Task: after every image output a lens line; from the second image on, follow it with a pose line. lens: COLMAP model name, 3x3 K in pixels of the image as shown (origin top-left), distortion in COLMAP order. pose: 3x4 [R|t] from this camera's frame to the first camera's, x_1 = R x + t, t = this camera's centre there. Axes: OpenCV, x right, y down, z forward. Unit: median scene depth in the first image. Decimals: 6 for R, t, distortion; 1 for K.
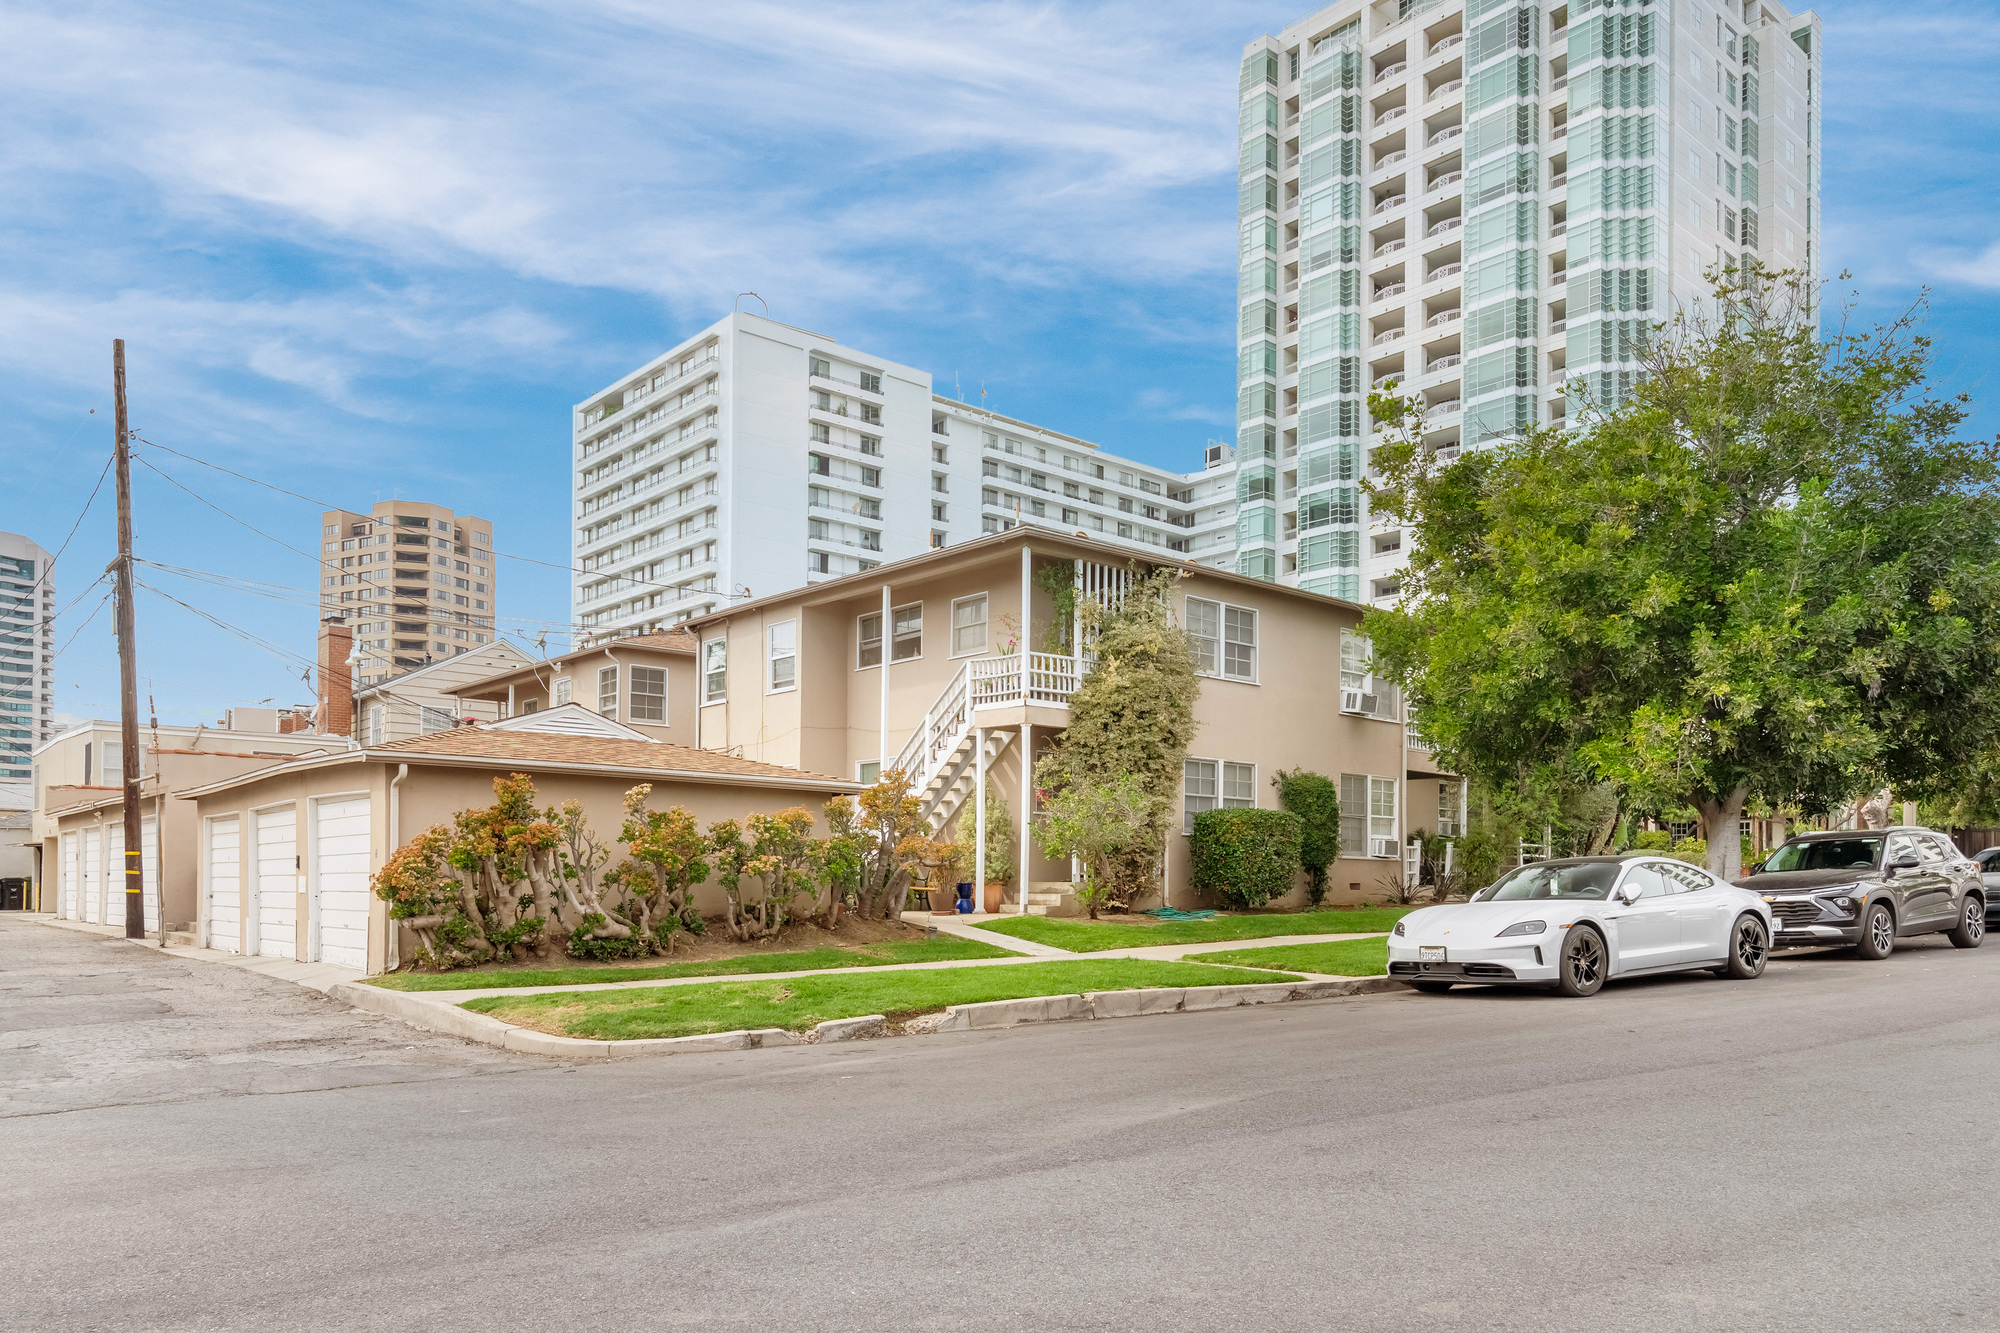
lens RADIAL K [[1282.4, 0, 1000.0], [0, 1282.4, 666.5], [0, 0, 1]] dist [0.002762, 0.000275]
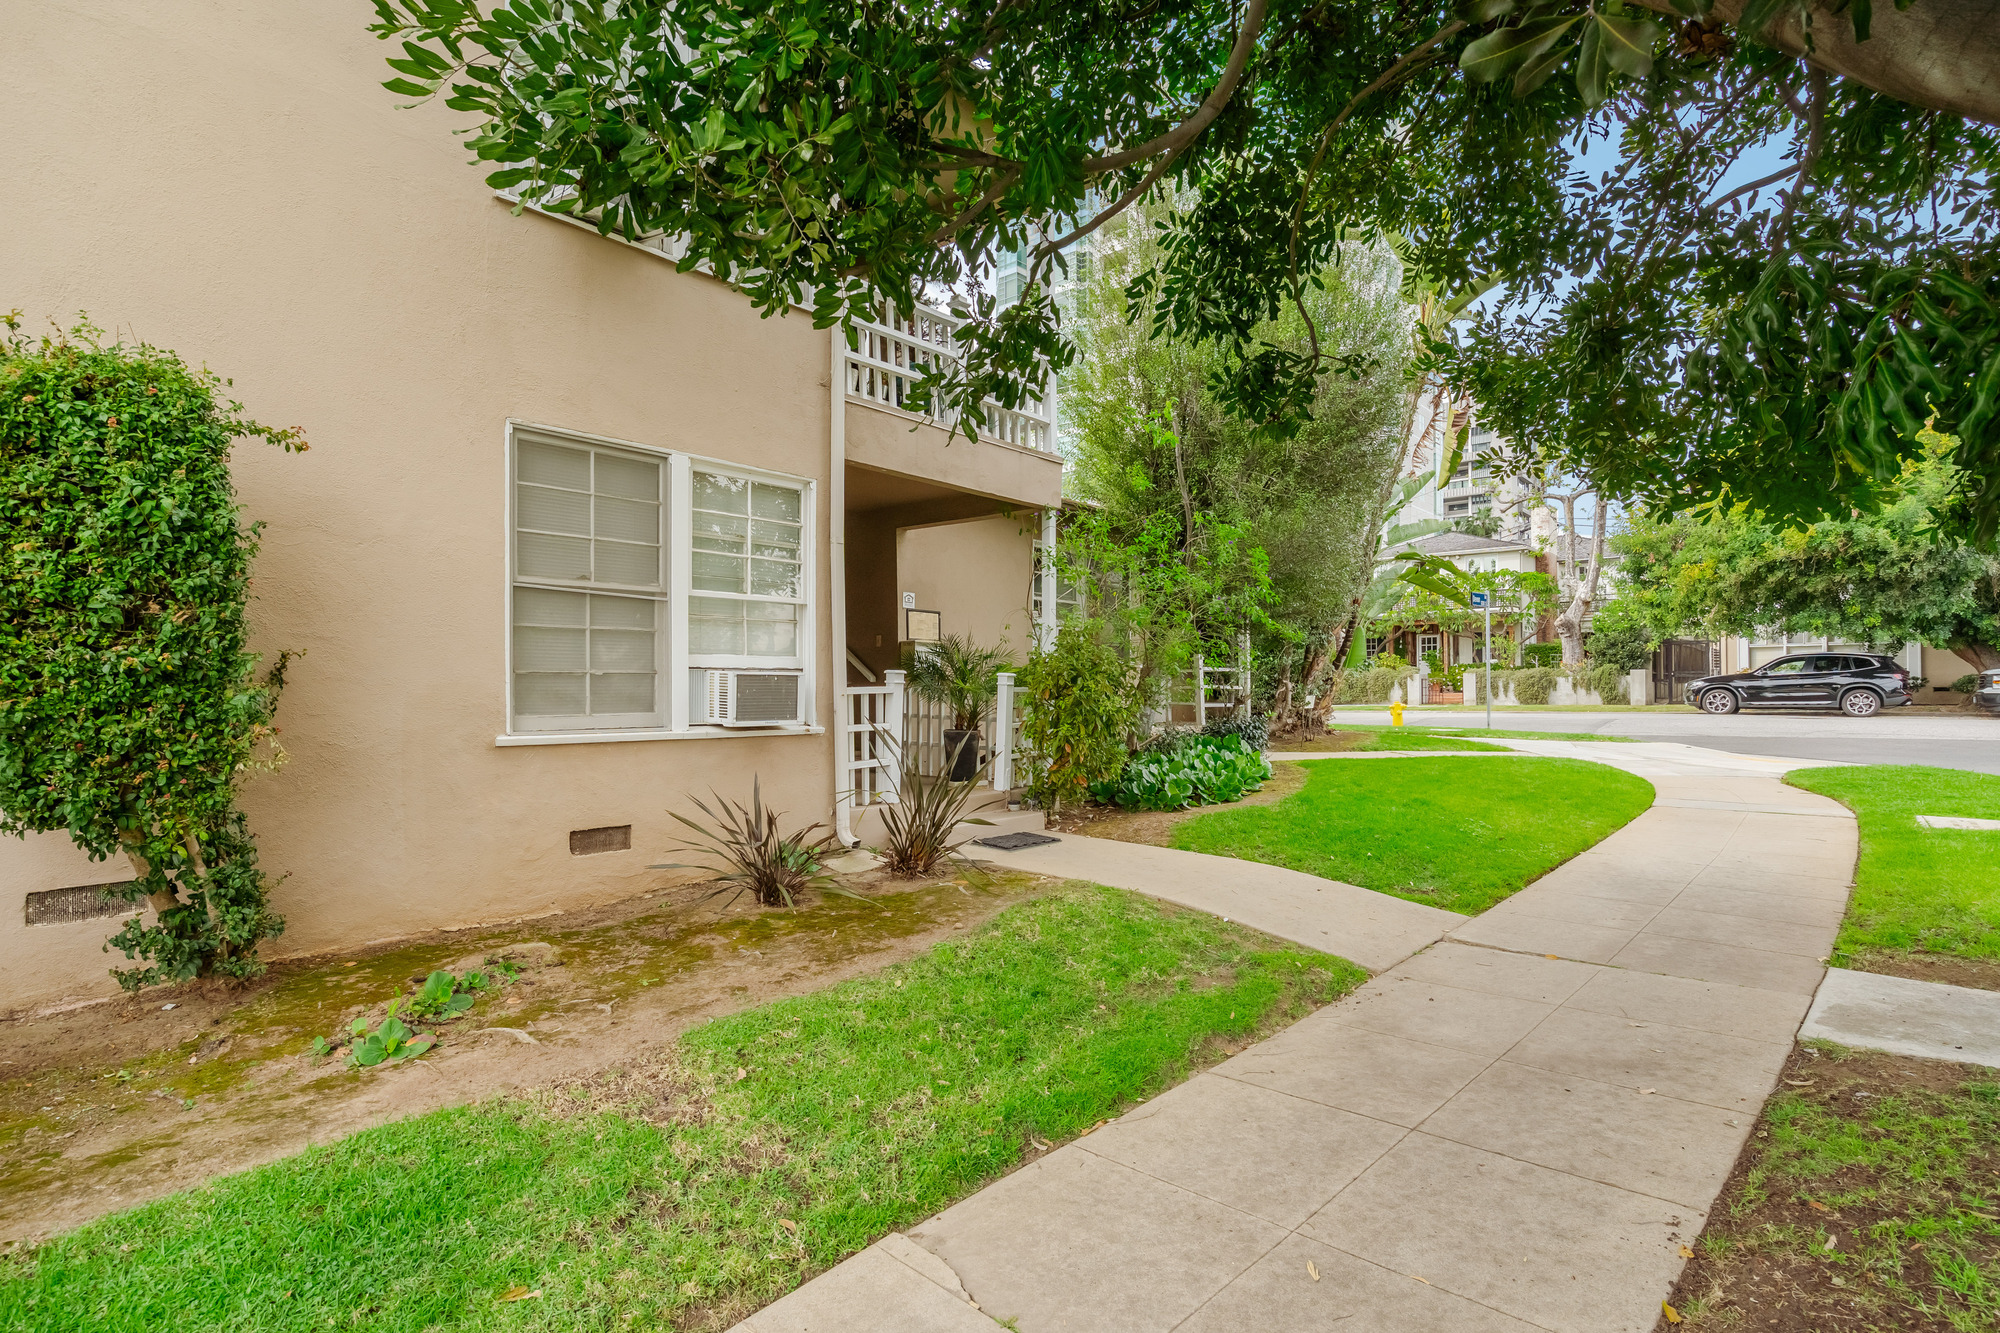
lens RADIAL K [[1024.0, 0, 1000.0], [0, 1024.0, 666.5], [0, 0, 1]] dist [0.000607, 0.000057]
pose [[0.985527, -0.019216, 0.168427, 0.291917], [-0.003796, 0.990803, 0.135256, 0.091625], [-0.169477, -0.133938, 0.976390, 0.686751]]
